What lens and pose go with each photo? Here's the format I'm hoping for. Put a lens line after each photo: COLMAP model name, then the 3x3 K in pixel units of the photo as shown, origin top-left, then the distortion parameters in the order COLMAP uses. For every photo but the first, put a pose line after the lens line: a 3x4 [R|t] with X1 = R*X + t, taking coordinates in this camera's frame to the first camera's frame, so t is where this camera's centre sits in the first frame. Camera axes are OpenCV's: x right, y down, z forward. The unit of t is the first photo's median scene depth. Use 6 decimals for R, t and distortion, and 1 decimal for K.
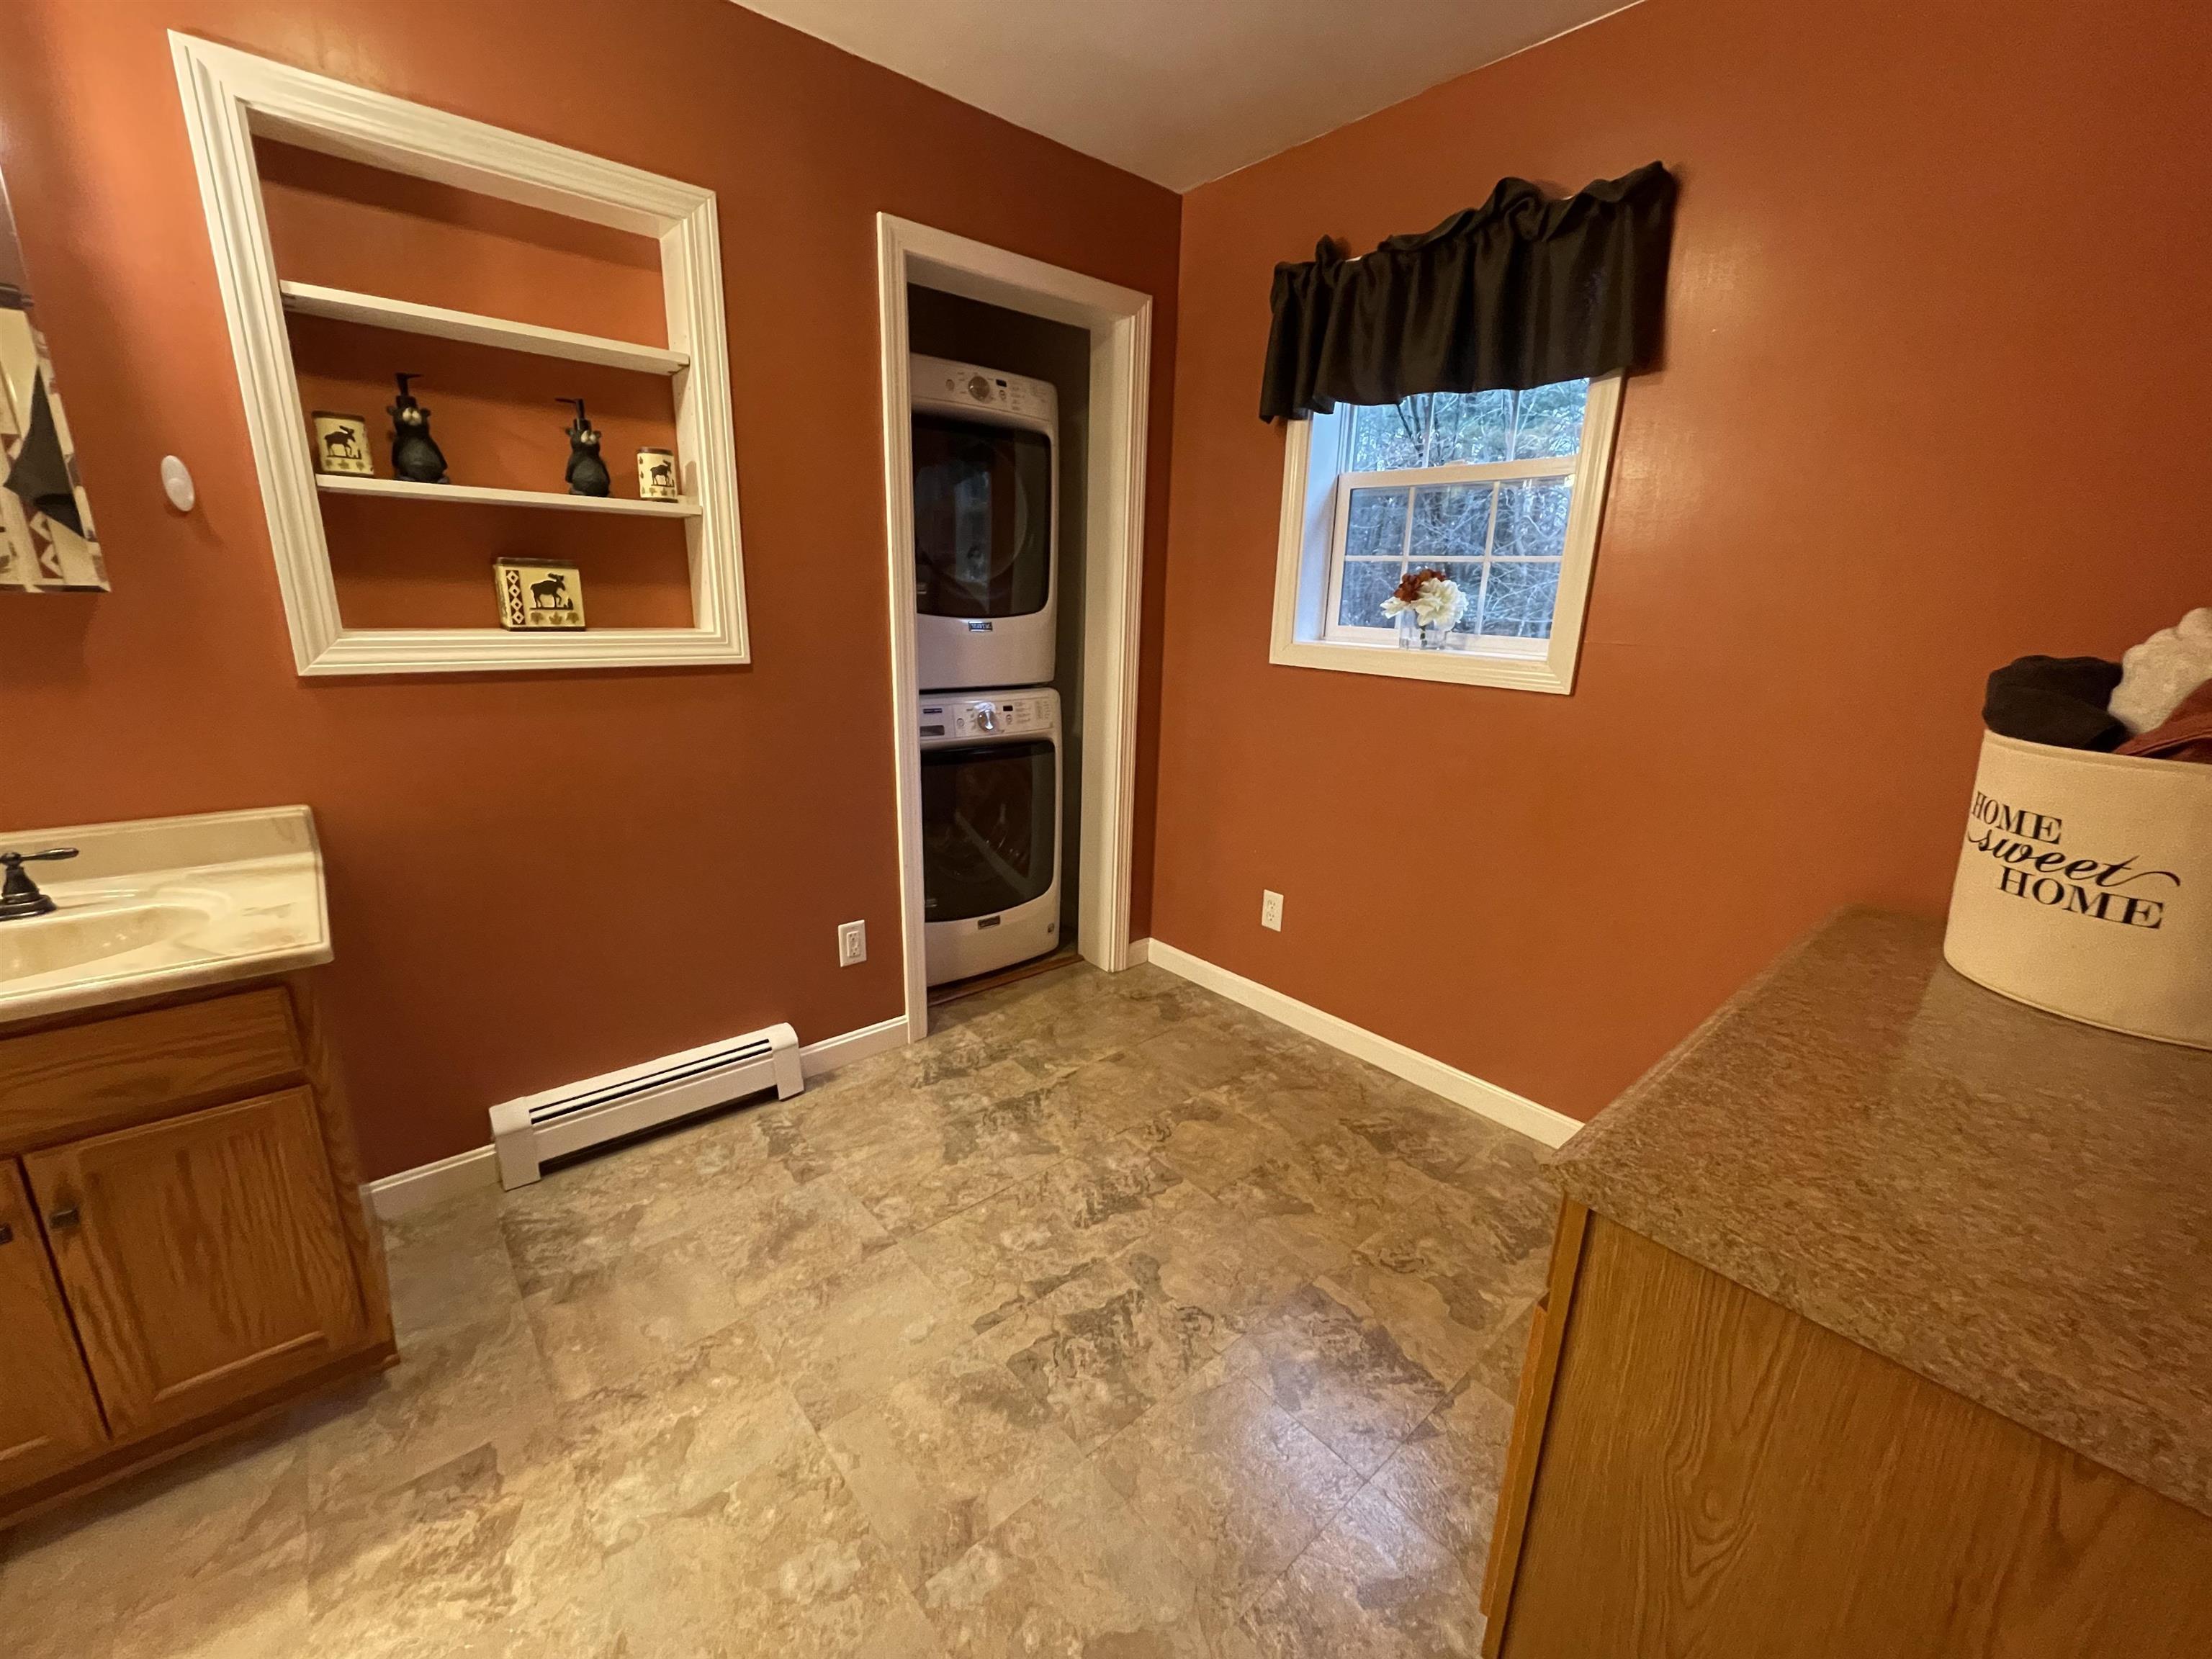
lens RADIAL K [[896.3, 0, 1110.8], [0, 896.3, 827.6], [0, 0, 1]] dist [-0.000469, 0.000056]
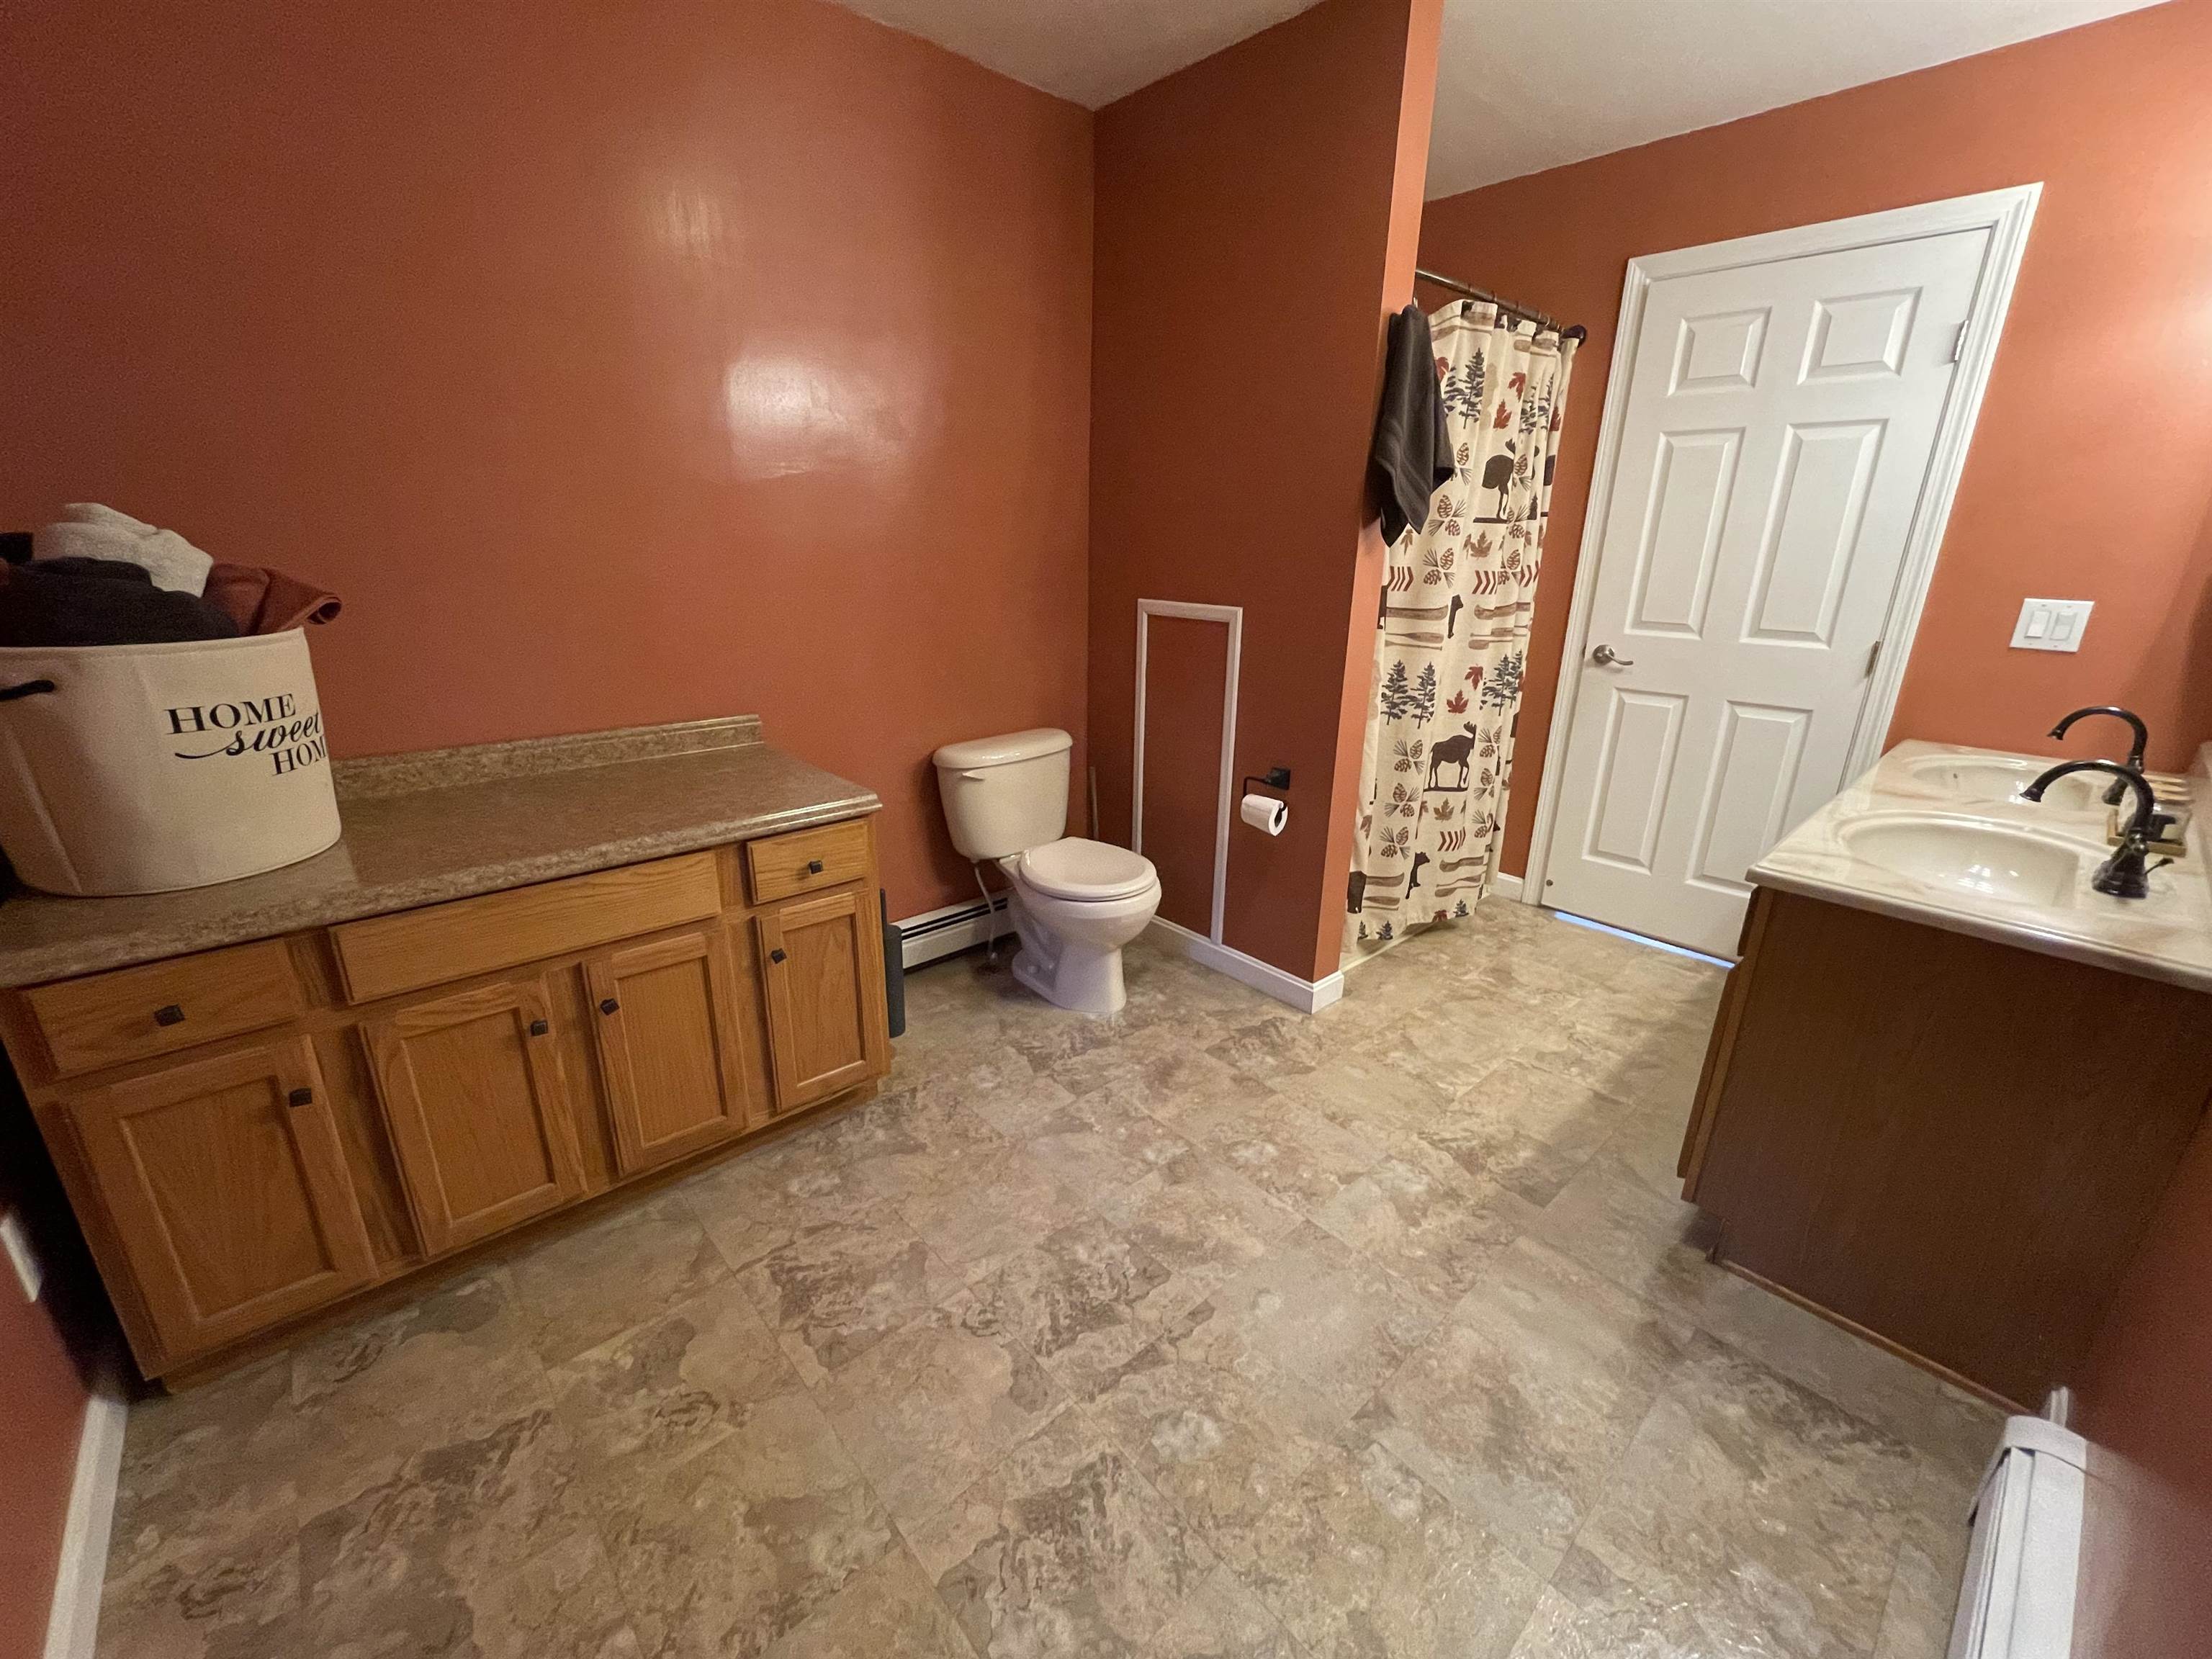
lens RADIAL K [[896.3, 0, 1109.9], [0, 896.3, 831.4], [0, 0, 1]] dist [-0.000469, 0.000056]
pose [[-0.998908, -0.034312, -0.031723, 0.008312], [-0.046097, 0.834859, 0.548530, -0.400188], [0.007664, 0.549393, -0.835529, 1.508929]]
